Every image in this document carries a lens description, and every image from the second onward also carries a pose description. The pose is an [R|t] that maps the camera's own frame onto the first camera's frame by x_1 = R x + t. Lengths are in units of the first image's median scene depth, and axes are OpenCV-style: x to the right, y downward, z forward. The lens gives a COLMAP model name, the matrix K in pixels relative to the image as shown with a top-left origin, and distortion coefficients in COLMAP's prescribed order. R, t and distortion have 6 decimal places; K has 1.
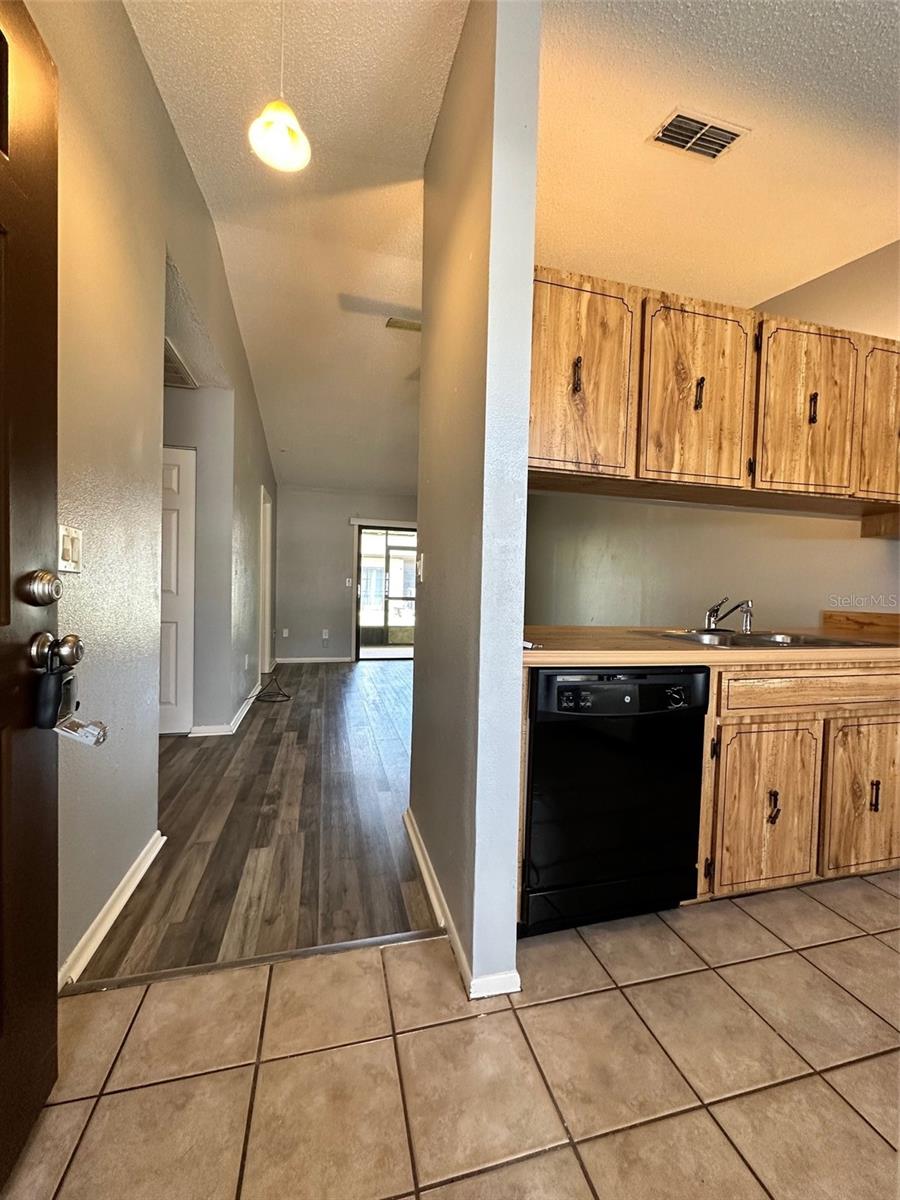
lens RADIAL K [[479.7, 0, 450.0], [0, 479.7, 599.2], [0, 0, 1]] dist [-0.003578, 0.000968]
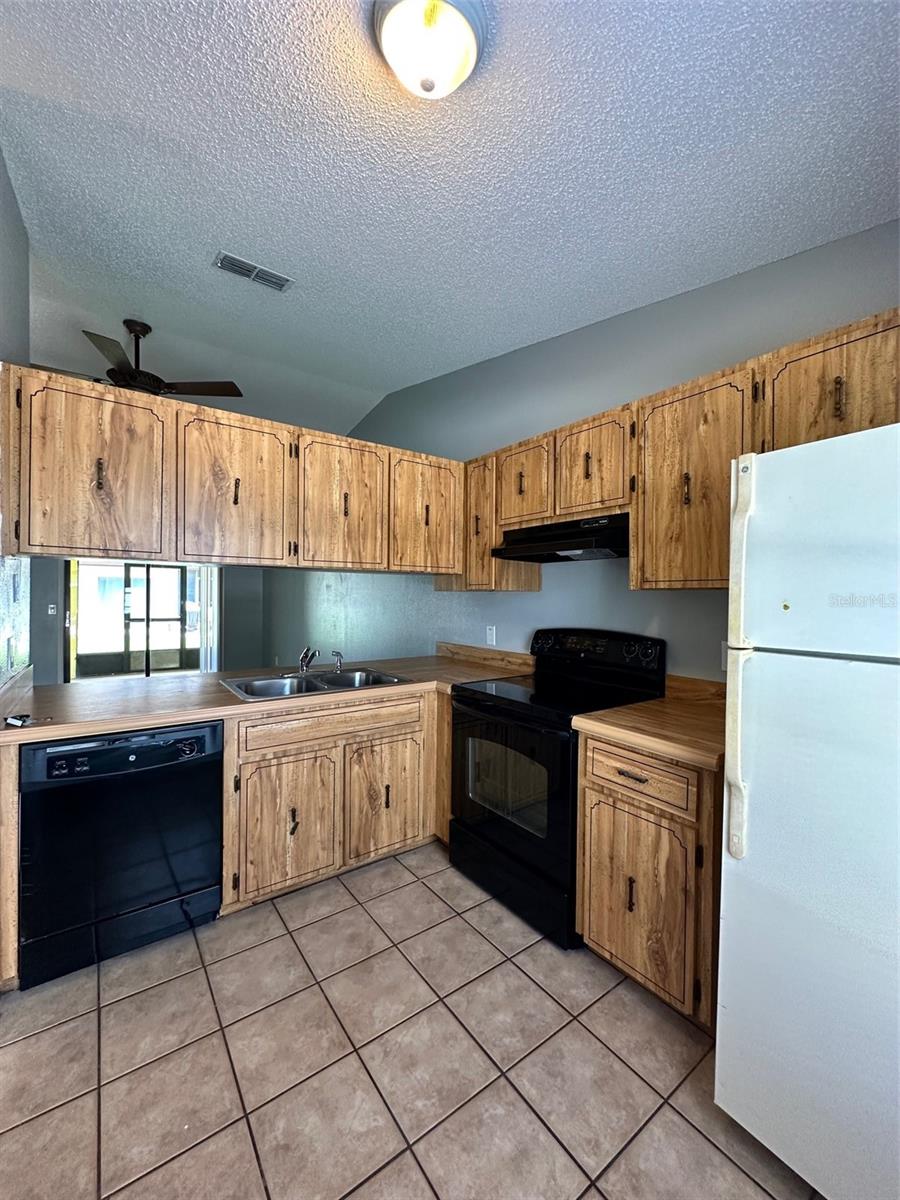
lens RADIAL K [[479.7, 0, 449.9], [0, 479.7, 599.6], [0, 0, 1]] dist [-0.003578, 0.000968]
pose [[0.928965, -0.017395, 0.369759, 0.574833], [0.020774, 0.999771, -0.005159, -0.137040], [-0.369585, 0.012474, 0.929113, -0.337549]]
